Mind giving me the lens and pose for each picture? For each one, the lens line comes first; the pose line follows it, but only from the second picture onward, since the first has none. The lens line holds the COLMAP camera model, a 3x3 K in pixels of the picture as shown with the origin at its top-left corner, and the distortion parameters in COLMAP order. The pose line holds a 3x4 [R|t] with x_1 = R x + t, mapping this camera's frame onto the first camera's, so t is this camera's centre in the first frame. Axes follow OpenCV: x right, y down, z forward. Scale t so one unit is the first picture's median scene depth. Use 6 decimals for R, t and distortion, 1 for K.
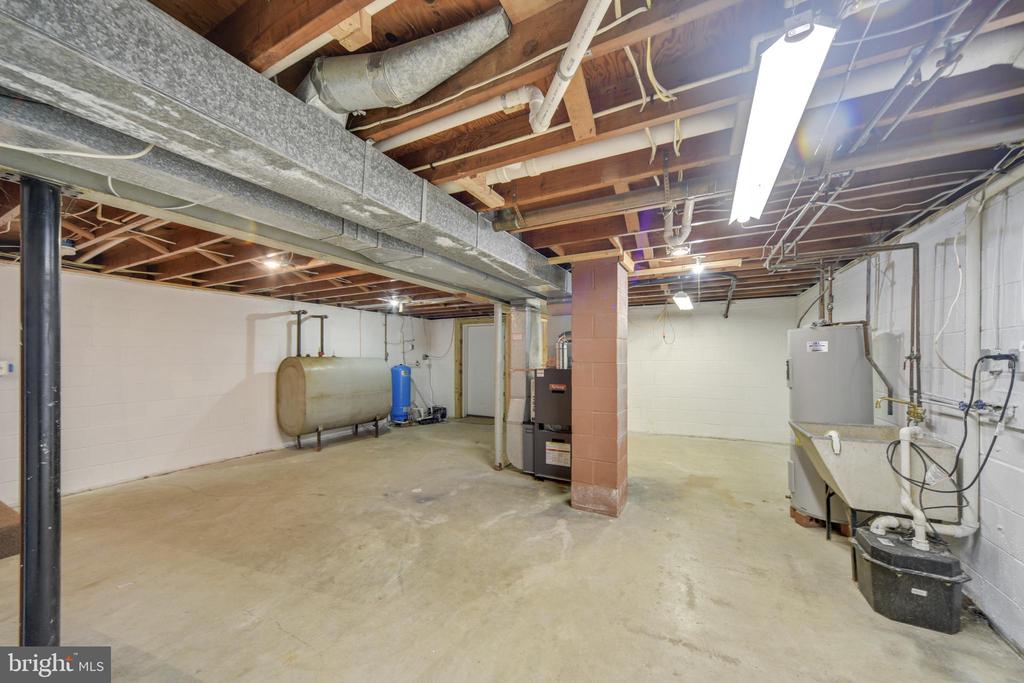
lens RADIAL K [[354.0, 0, 512.0], [0, 354.0, 341.5], [0, 0, 1]] dist [-0.000054, -0.000044]
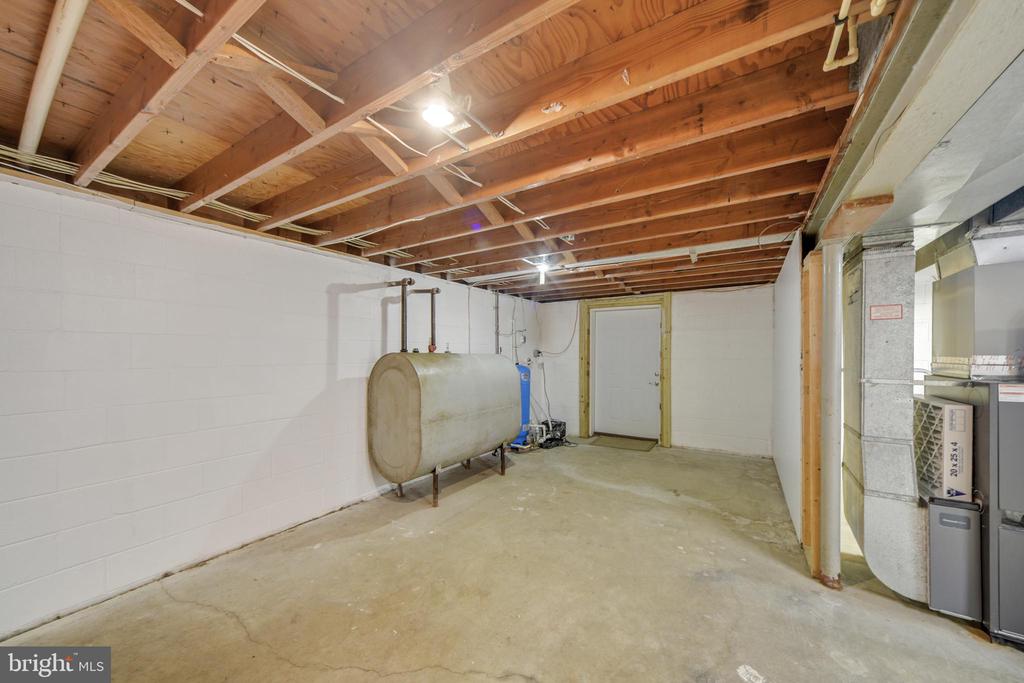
lens RADIAL K [[358.9, 0, 513.3], [0, 358.9, 336.9], [0, 0, 1]] dist [0.000085, 0.000004]
pose [[0.995981, -0.003506, -0.089493, -0.342280], [0.003366, 0.999993, -0.001711, 0.015874], [0.089499, 0.001403, 0.995986, 0.376332]]
